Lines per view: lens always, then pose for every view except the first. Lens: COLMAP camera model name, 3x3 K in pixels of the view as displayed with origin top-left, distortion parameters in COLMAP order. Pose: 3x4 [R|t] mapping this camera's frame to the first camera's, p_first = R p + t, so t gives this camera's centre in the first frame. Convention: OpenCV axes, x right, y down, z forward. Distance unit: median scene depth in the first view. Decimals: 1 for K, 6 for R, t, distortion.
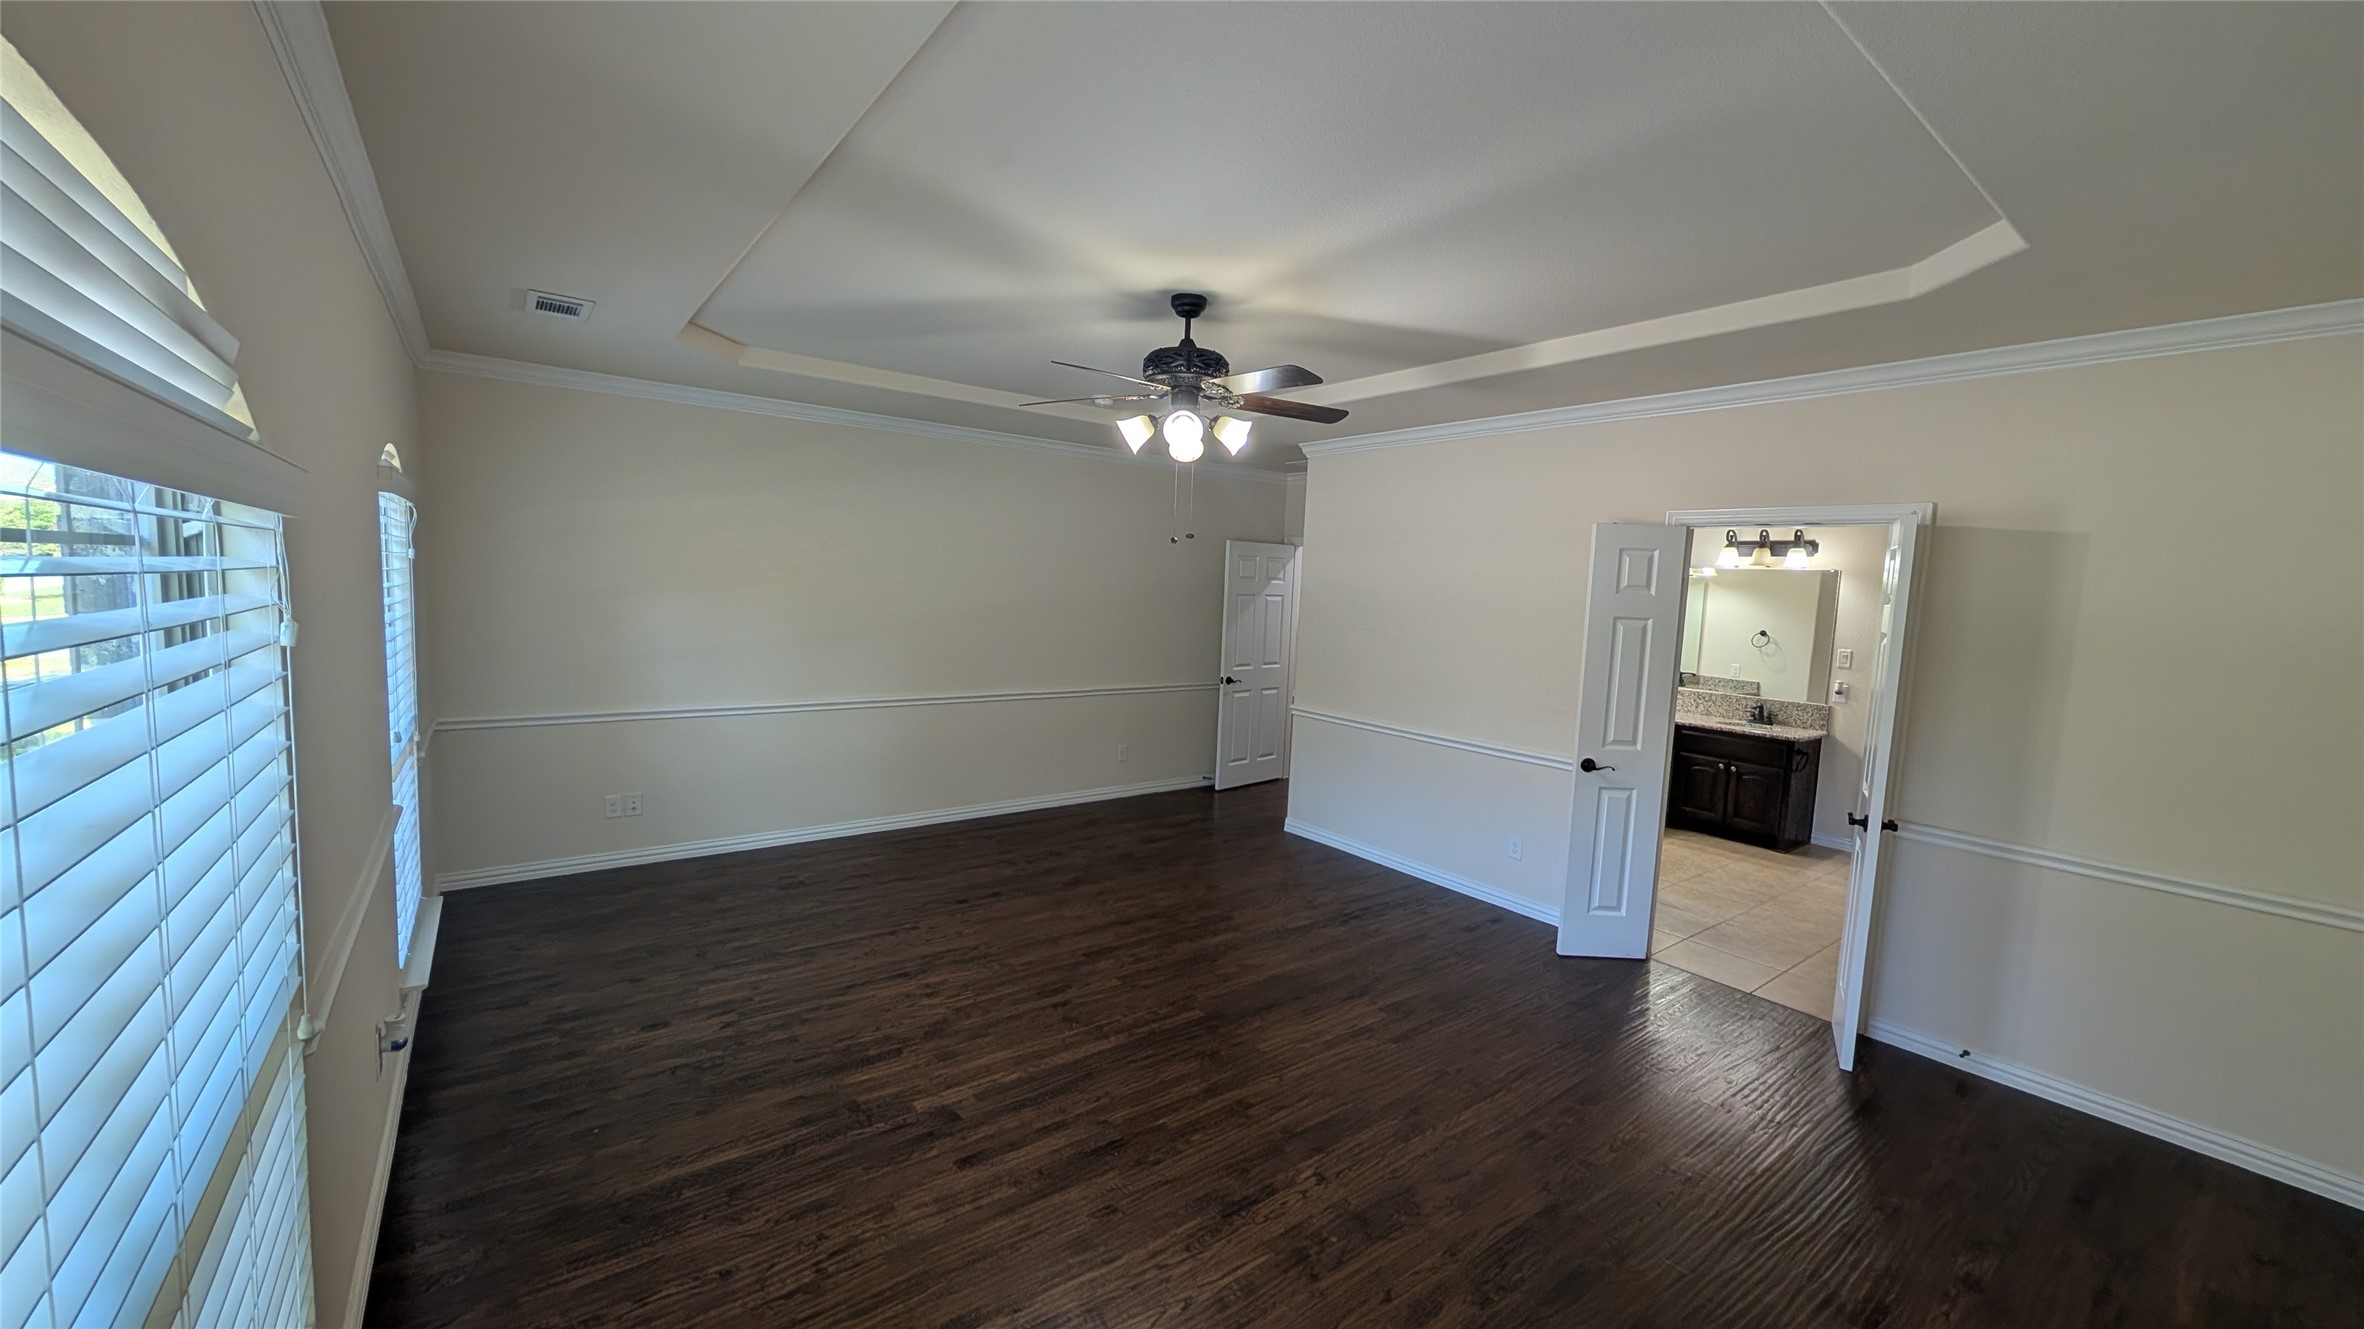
lens RADIAL K [[897.7, 0, 1185.1], [0, 897.7, 657.6], [0, 0, 1]] dist [0.006052, -0.000152]
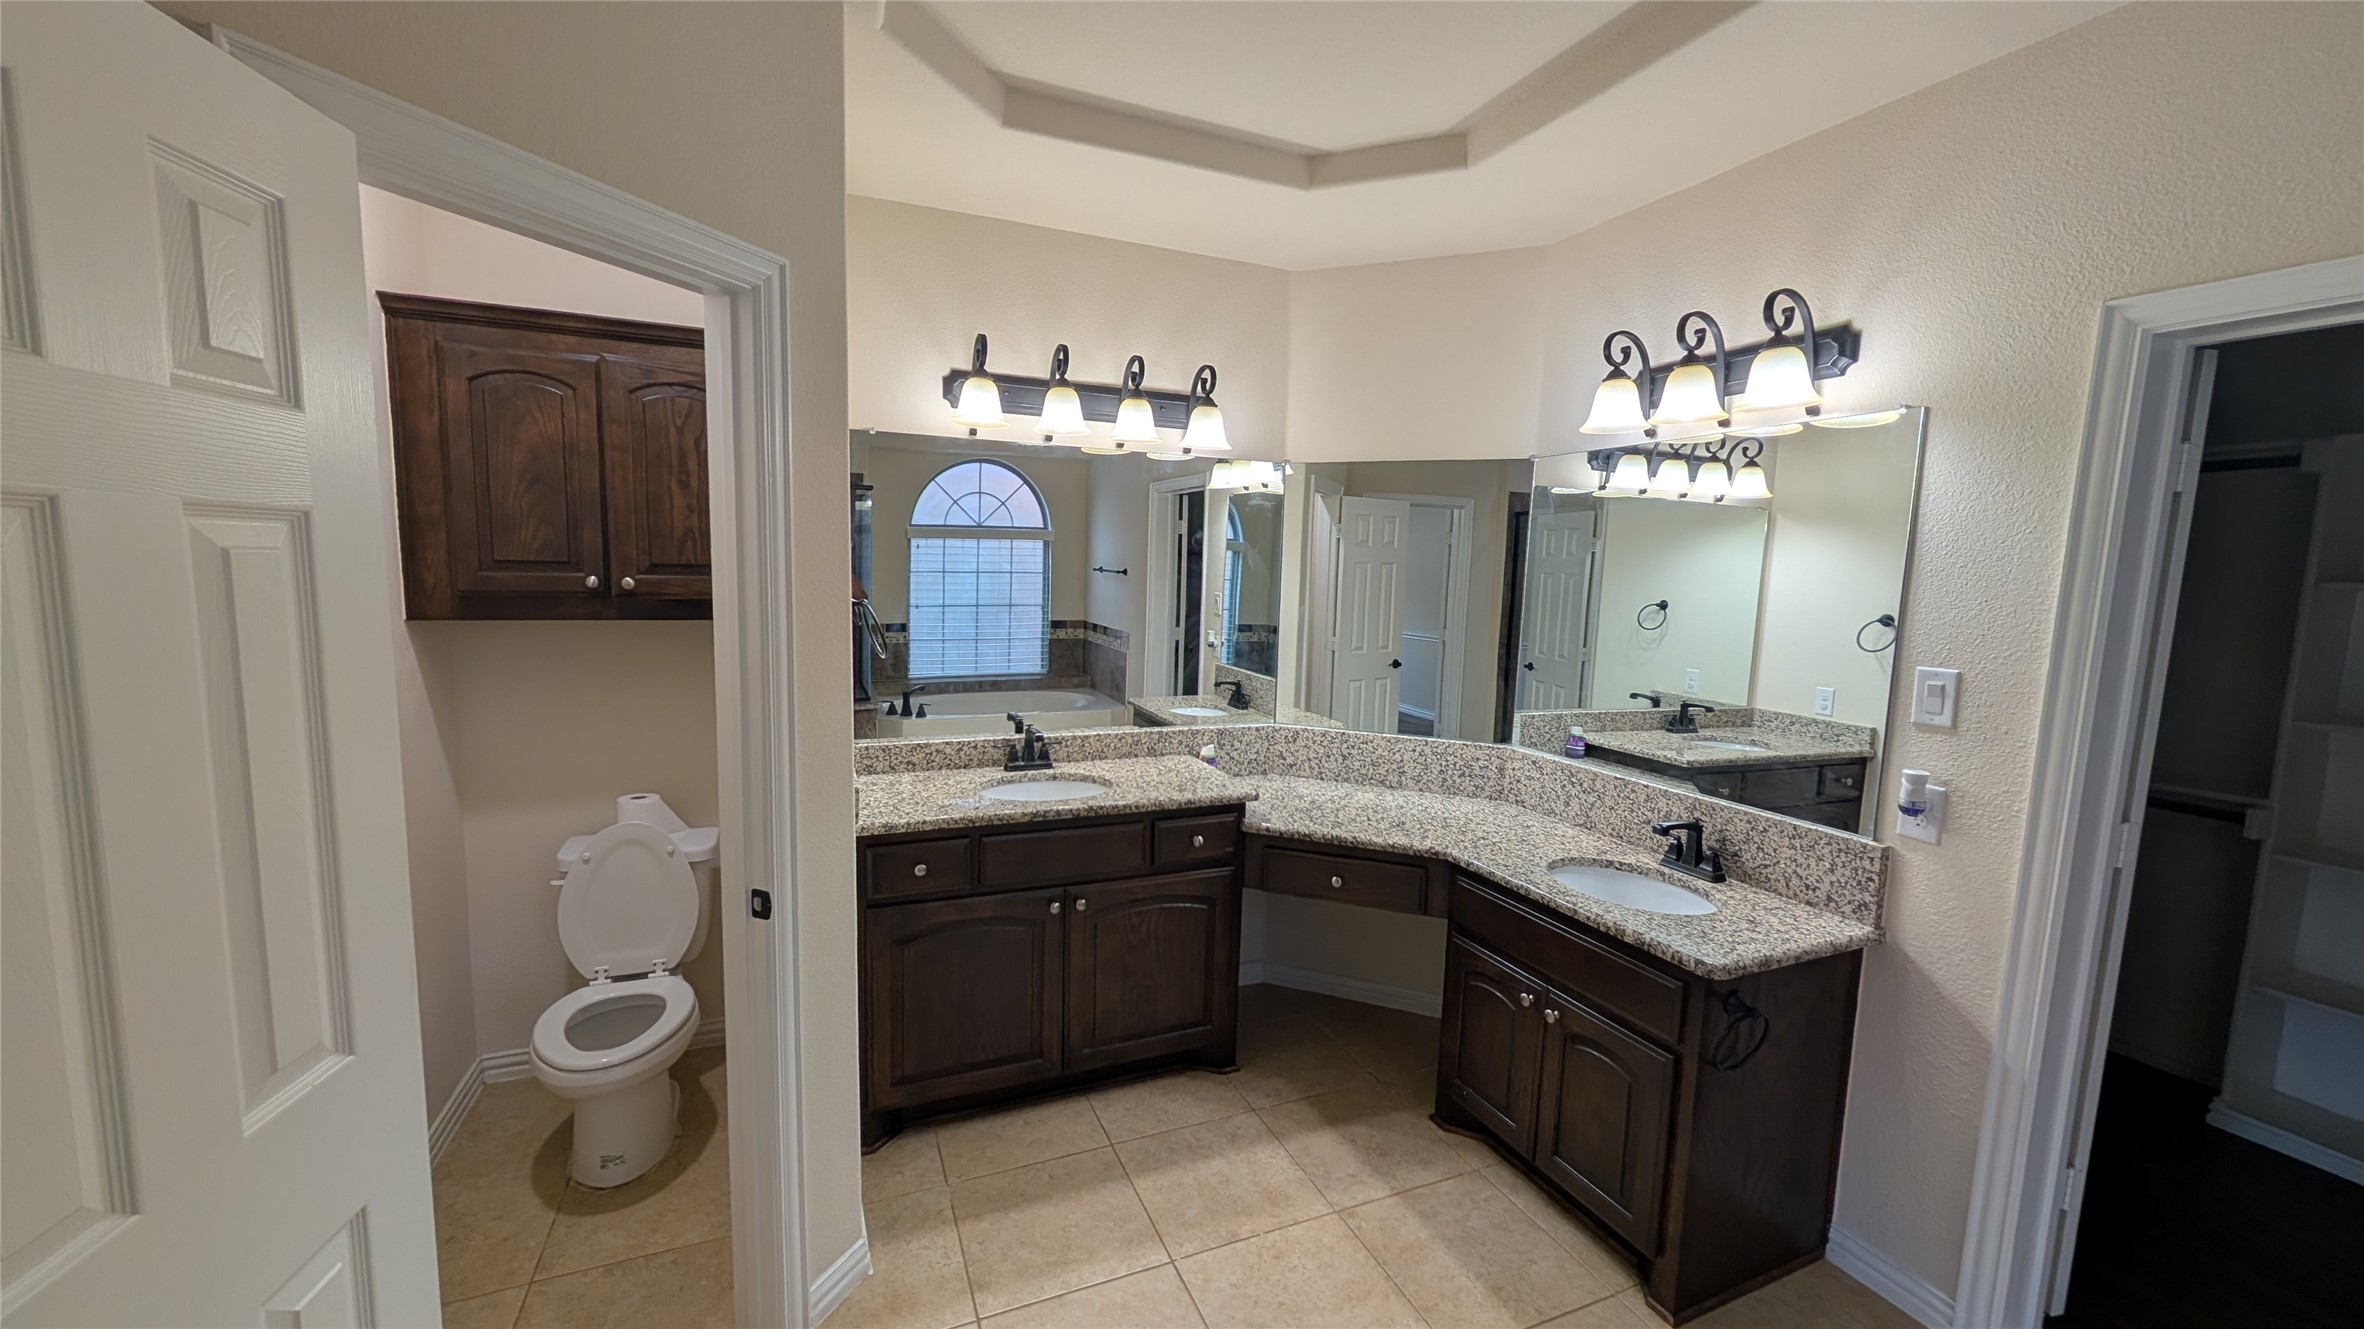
lens RADIAL K [[897.7, 0, 1177.7], [0, 897.7, 666.3], [0, 0, 1]] dist [0.006052, -0.000152]
pose [[0.967232, 0.007099, -0.253794, 0.554549], [-0.003512, 0.999888, 0.014582, -0.012859], [0.253869, -0.013213, 0.967148, 0.632817]]
